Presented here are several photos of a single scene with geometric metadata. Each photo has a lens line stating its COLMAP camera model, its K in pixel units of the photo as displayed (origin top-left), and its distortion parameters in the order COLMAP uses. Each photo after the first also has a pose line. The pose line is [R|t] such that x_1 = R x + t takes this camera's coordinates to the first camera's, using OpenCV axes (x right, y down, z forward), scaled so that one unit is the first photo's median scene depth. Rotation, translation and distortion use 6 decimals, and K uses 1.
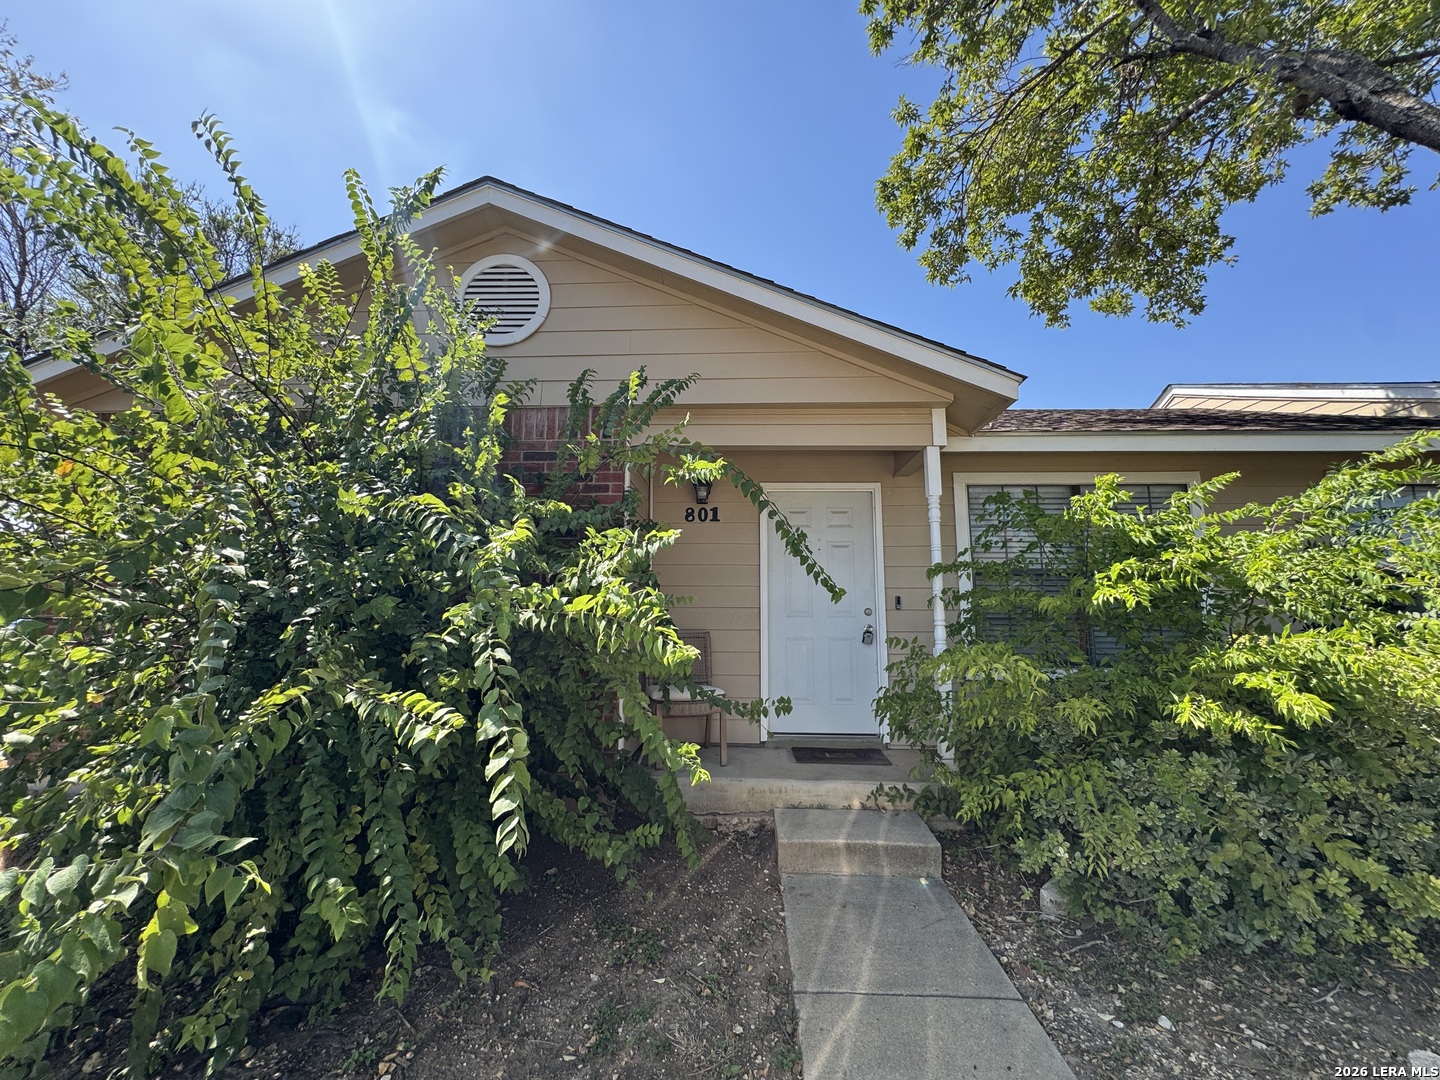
lens RADIAL K [[472.9, 0, 719.8], [0, 472.9, 550.1], [0, 0, 1]] dist [-0.000567, -0.000005]
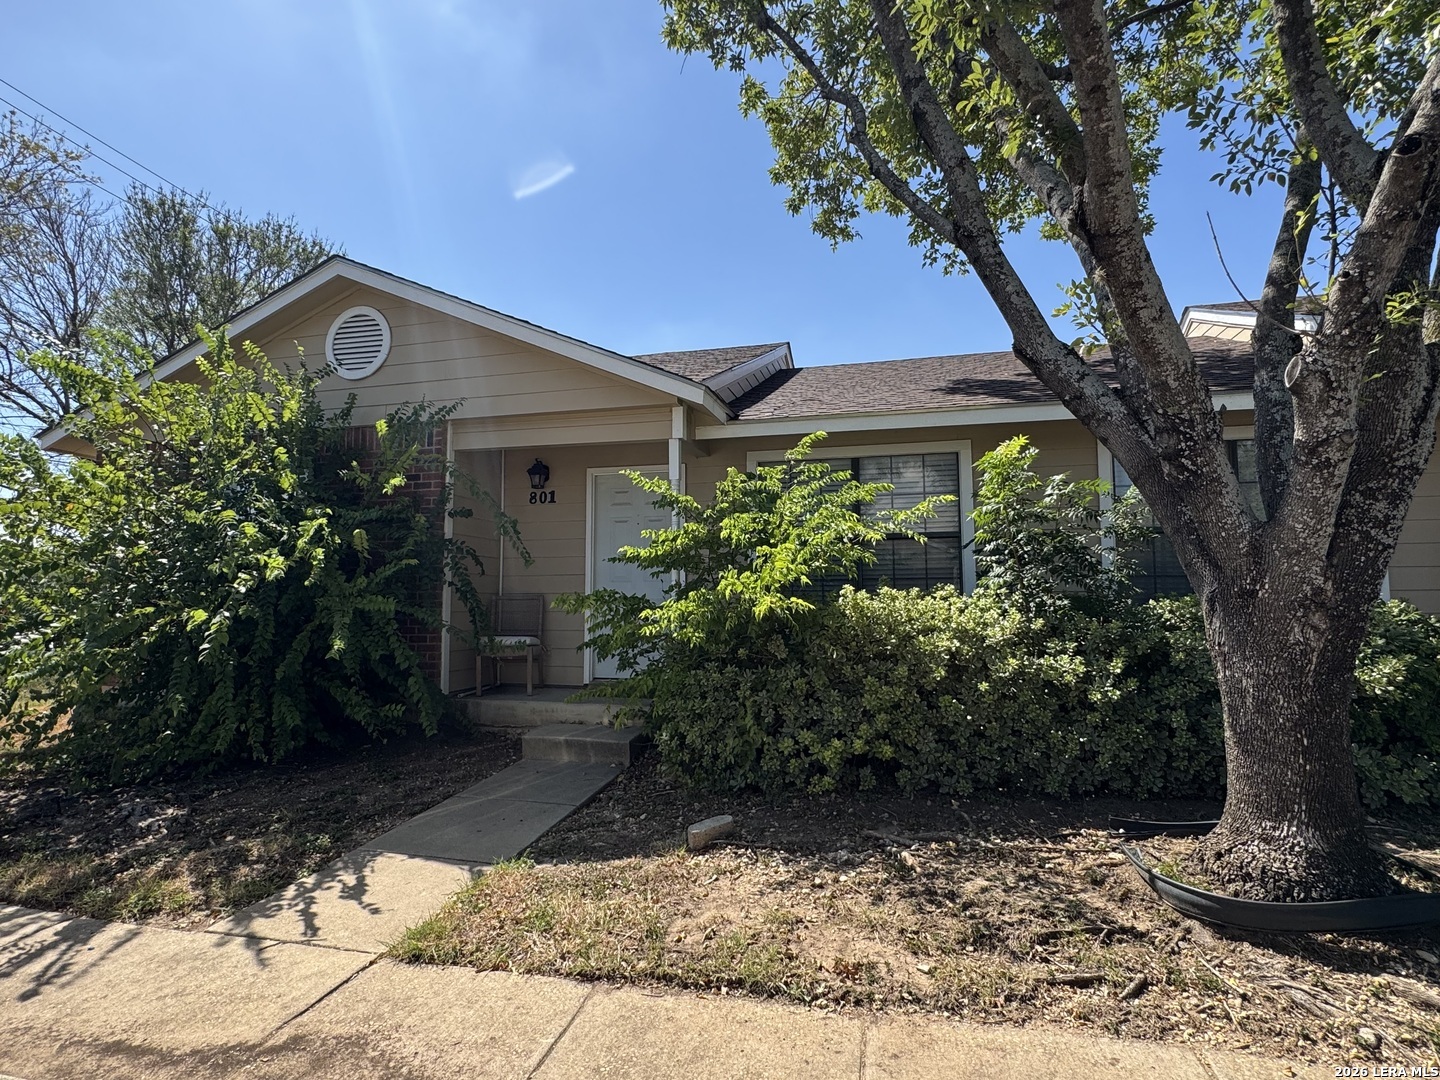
lens RADIAL K [[577.2, 0, 720.0], [0, 577.2, 540.0], [0, 0, 1]] dist [0.000085, 0.000389]
pose [[0.986038, -0.030390, -0.163724, 0.811041], [0.037514, 0.998471, 0.040597, -0.013379], [0.162240, -0.046172, 0.985671, -0.458451]]
